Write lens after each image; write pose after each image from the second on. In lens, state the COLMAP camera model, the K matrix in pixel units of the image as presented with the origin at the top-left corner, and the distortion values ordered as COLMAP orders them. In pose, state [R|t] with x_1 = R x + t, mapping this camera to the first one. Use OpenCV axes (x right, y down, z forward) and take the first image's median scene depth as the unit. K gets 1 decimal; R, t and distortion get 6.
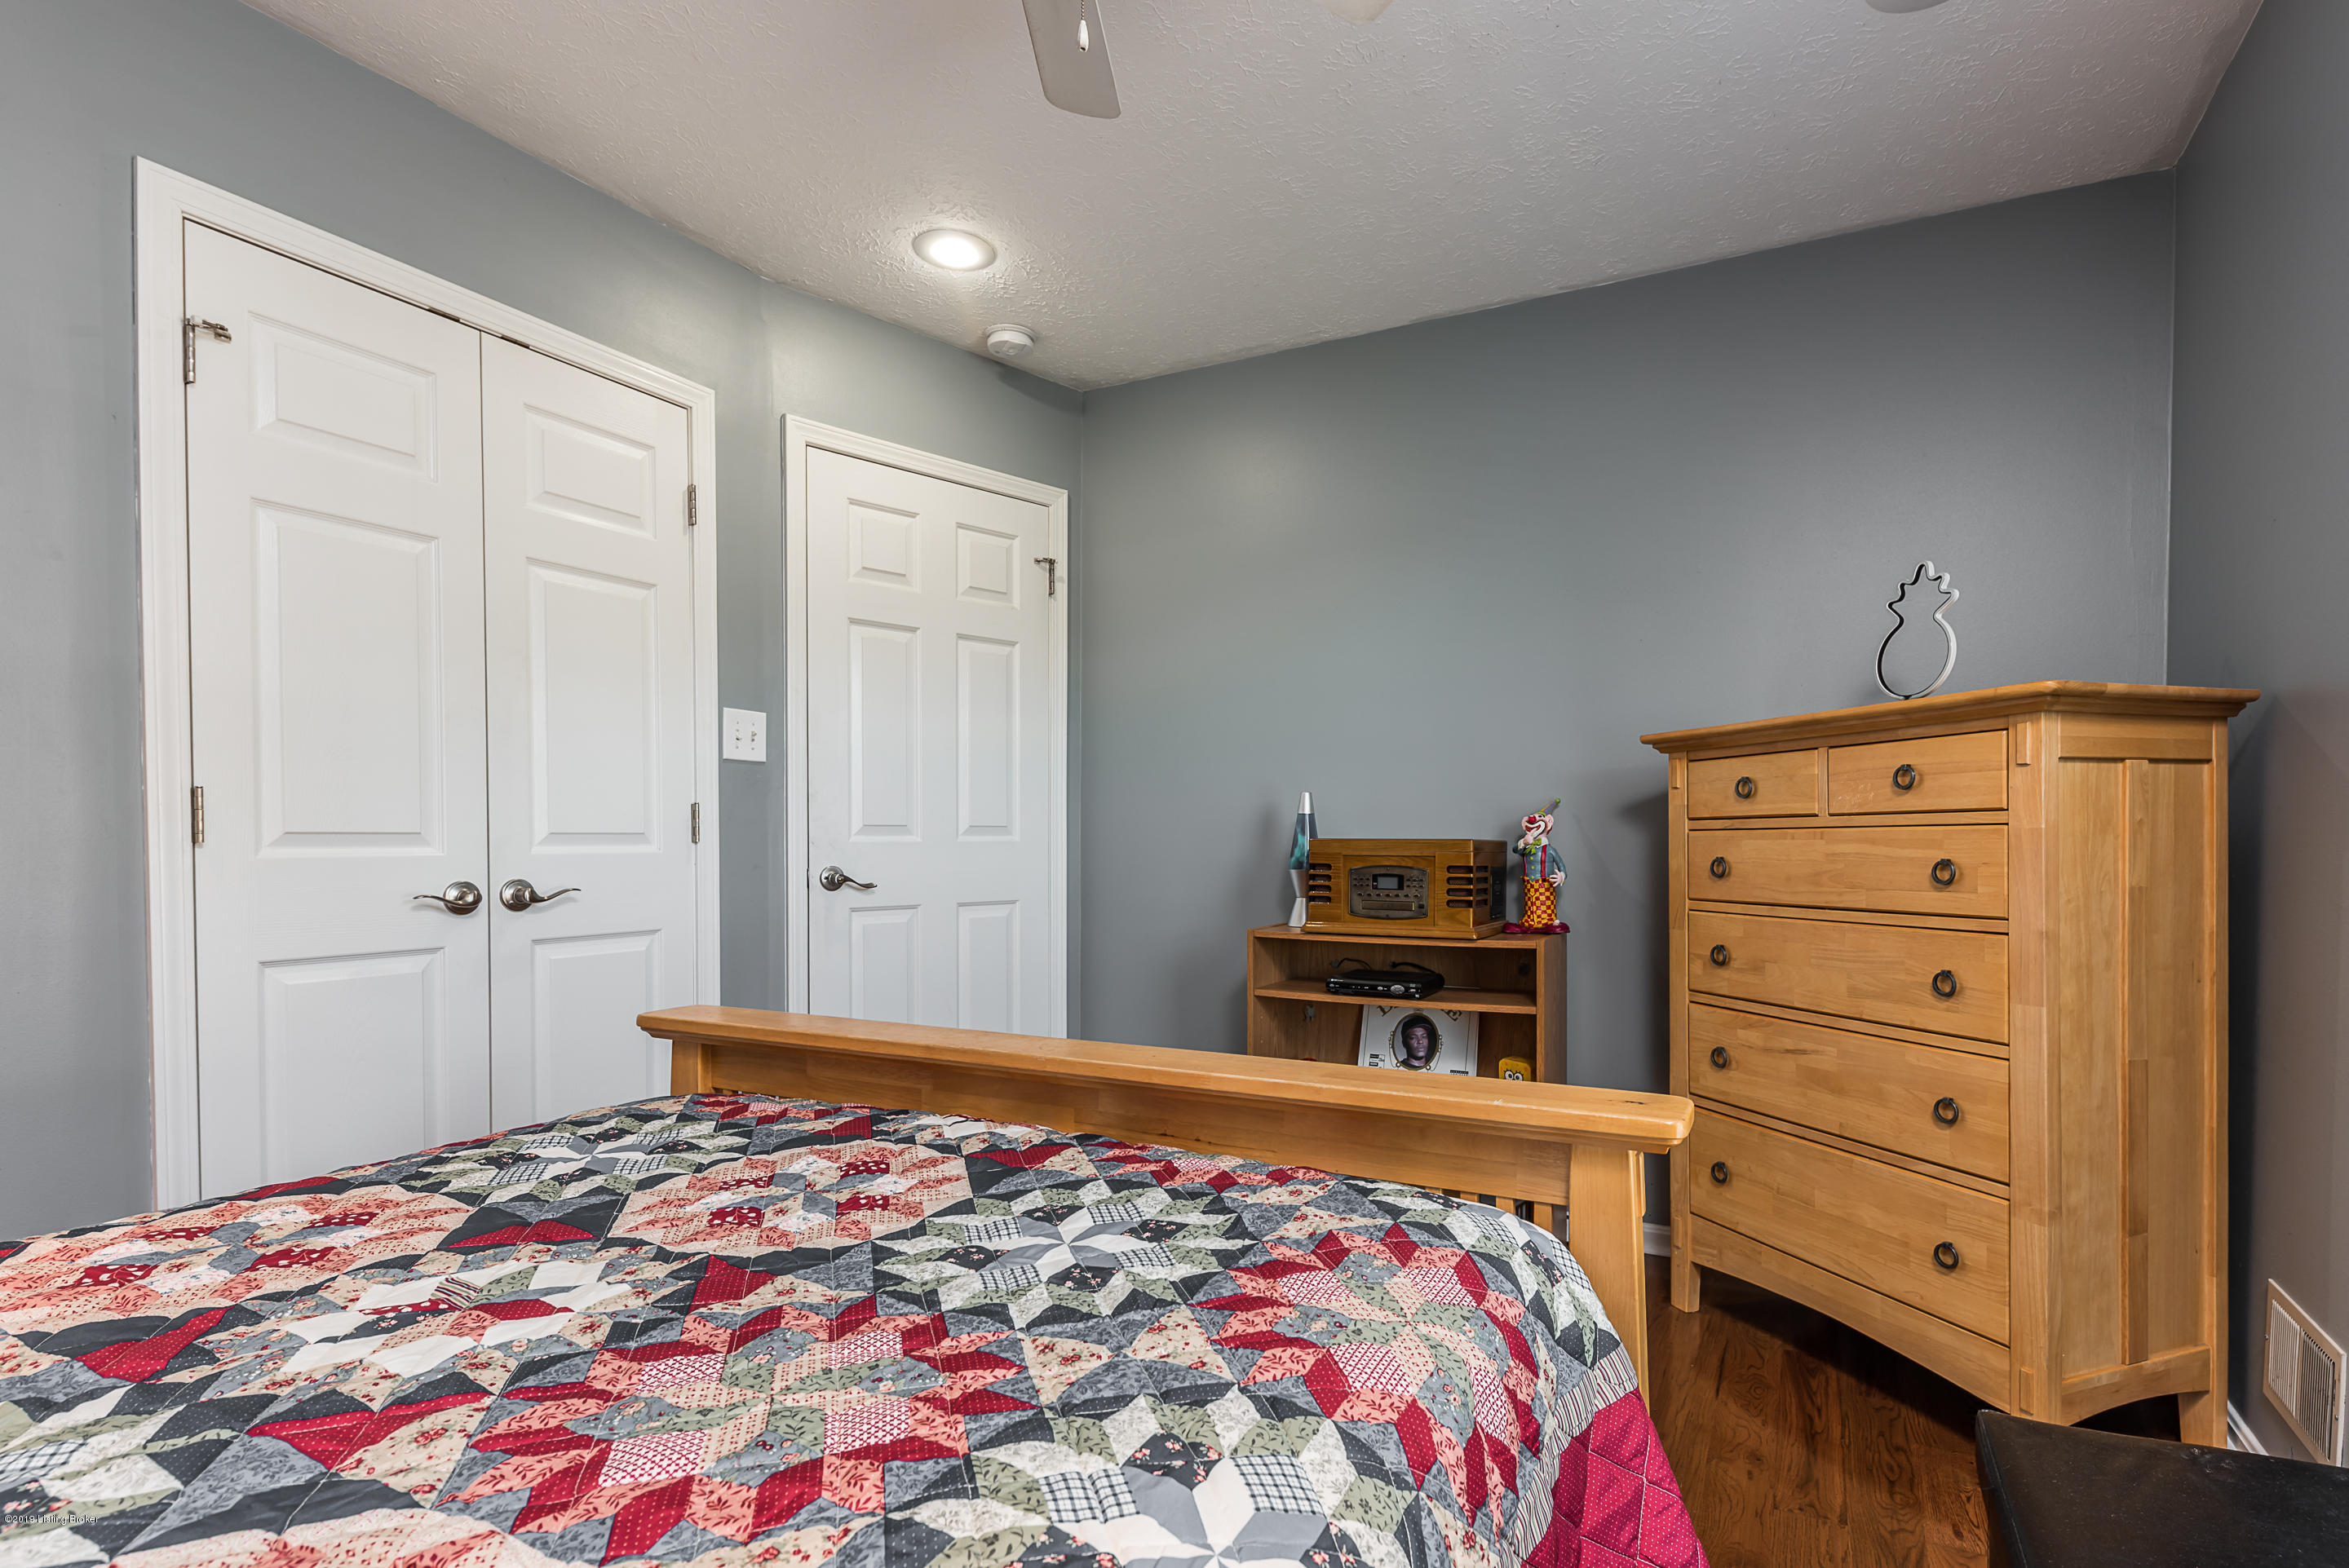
lens RADIAL K [[1164.2, 0, 1178.6], [0, 1164.2, 847.5], [0, 0, 1]] dist [0.009750, -0.000332]
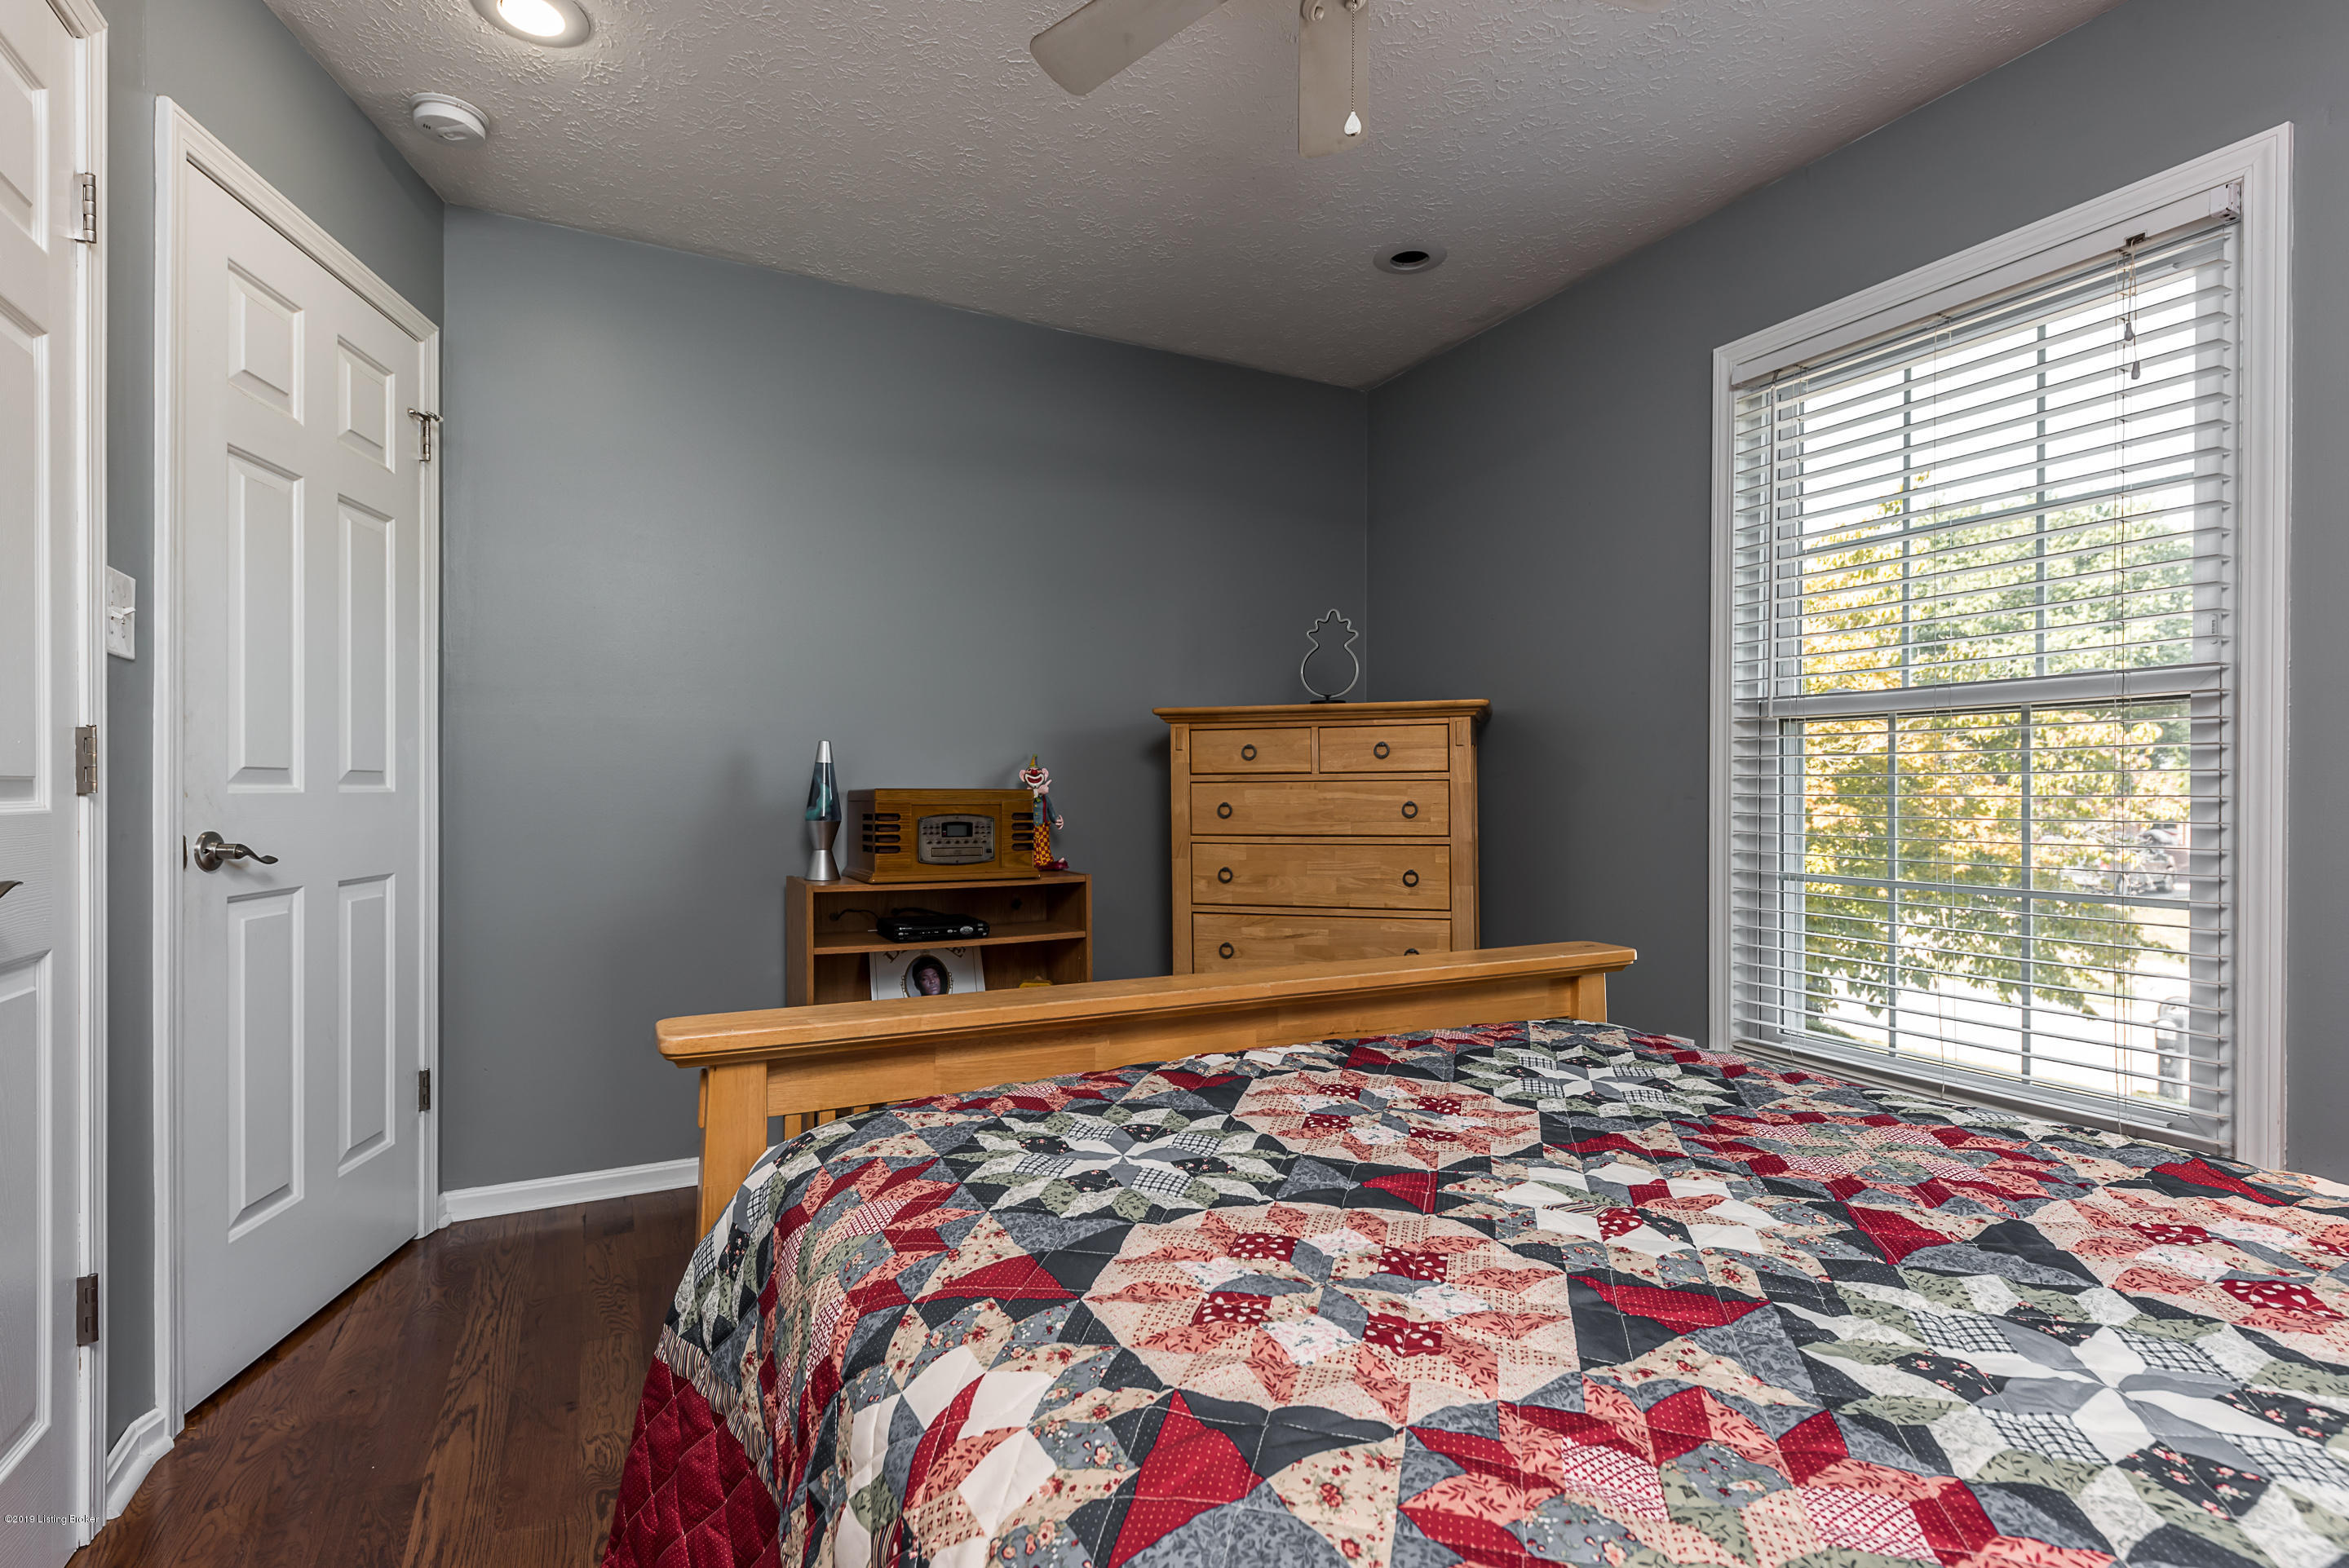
lens RADIAL K [[1164.2, 0, 1173.2], [0, 1164.2, 788.8], [0, 0, 1]] dist [0.009750, -0.000332]
pose [[0.569159, 0.001003, 0.822227, -0.710605], [0.006105, 0.999967, -0.005446, -0.000657], [-0.822205, 0.008119, 0.569133, 0.288238]]
